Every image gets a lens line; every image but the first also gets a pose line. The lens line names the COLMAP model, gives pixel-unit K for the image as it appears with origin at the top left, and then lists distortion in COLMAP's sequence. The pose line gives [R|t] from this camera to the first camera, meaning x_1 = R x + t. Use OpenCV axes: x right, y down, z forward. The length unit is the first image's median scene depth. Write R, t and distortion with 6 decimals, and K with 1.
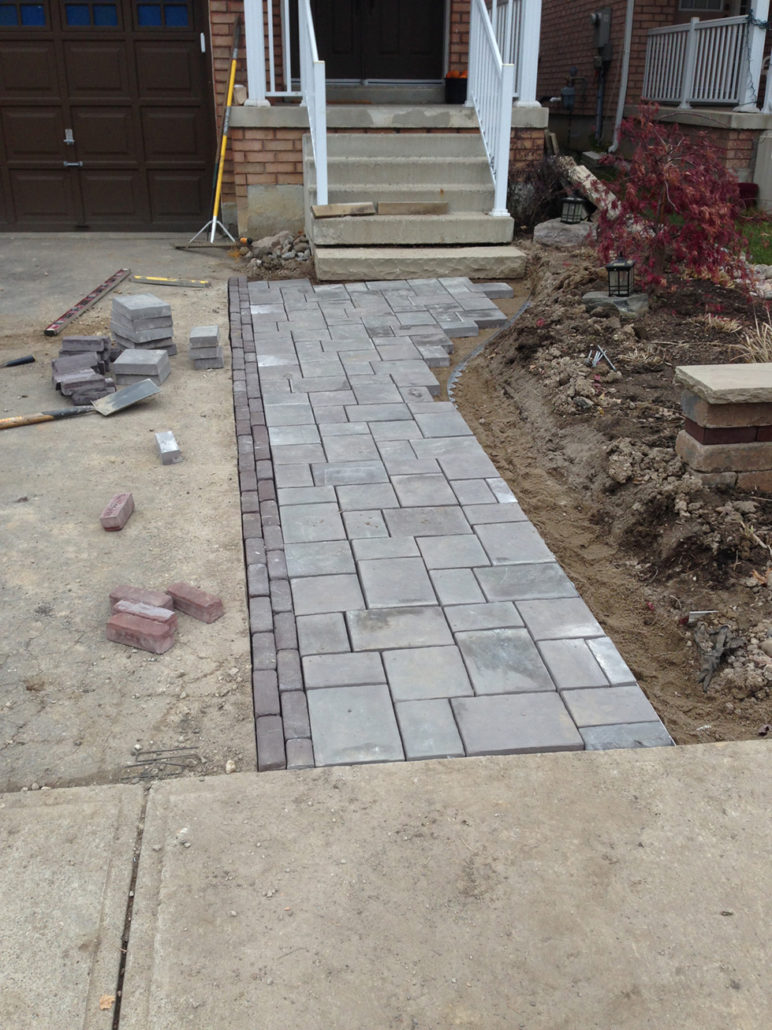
lens RADIAL K [[1001.6, 0, 386.0], [0, 1001.6, 515.0], [0, 0, 1]] dist [0.102343, -0.259225]
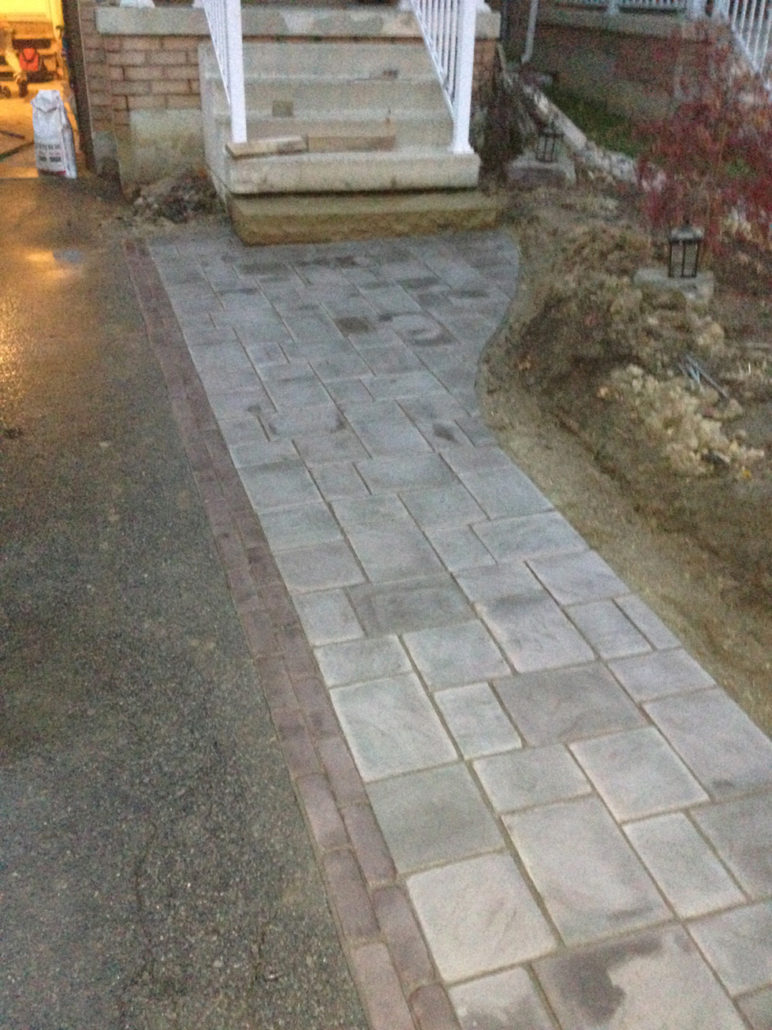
lens RADIAL K [[1001.6, 0, 386.0], [0, 1001.6, 515.0], [0, 0, 1]] dist [0.102343, -0.259225]
pose [[0.988003, -0.057103, 0.143492, -0.072943], [0.044563, 0.995022, 0.089138, -0.080345], [-0.147867, -0.081674, 0.985629, 0.187166]]
